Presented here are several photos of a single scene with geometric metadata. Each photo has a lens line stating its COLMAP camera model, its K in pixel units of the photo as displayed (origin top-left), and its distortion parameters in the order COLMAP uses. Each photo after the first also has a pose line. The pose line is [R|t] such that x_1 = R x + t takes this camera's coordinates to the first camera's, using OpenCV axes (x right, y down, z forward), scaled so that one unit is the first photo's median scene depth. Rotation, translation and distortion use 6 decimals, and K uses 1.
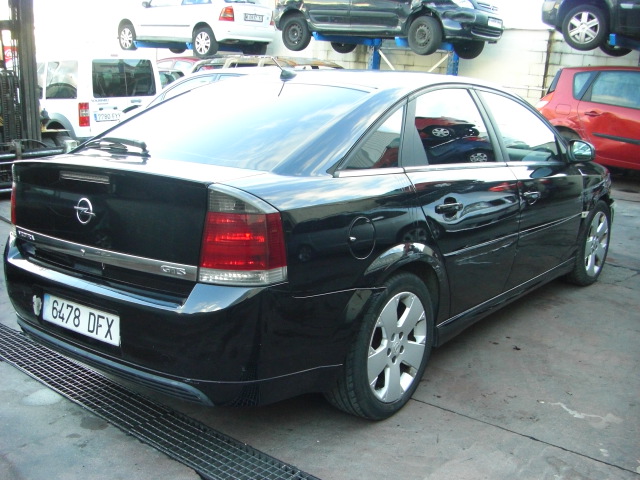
lens RADIAL K [[715.0, 0, 302.9], [0, 715.0, 299.4], [0, 0, 1]] dist [-0.189883, 0.095340]
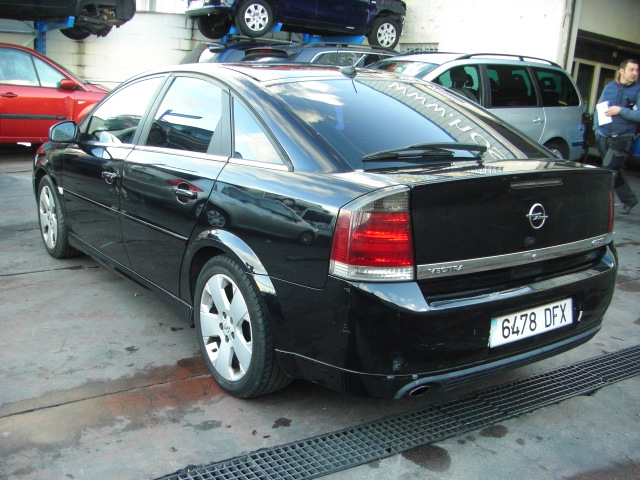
lens RADIAL K [[715.0, 0, 302.9], [0, 715.0, 299.4], [0, 0, 1]] dist [-0.189883, 0.095340]
pose [[0.296624, -0.295708, 0.908059, -1.336732], [0.248495, 0.941998, 0.225588, -0.317638], [-0.922098, 0.158734, 0.352901, 0.942932]]
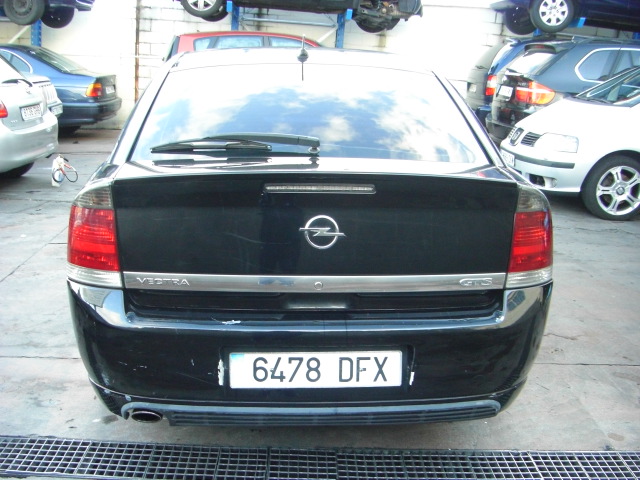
lens RADIAL K [[715.0, 0, 302.9], [0, 715.0, 299.4], [0, 0, 1]] dist [-0.189883, 0.095340]
pose [[0.753149, -0.209144, 0.623719, -0.807631], [0.179439, 0.977477, 0.111090, -0.140387], [-0.632905, 0.028252, 0.773714, 0.392593]]
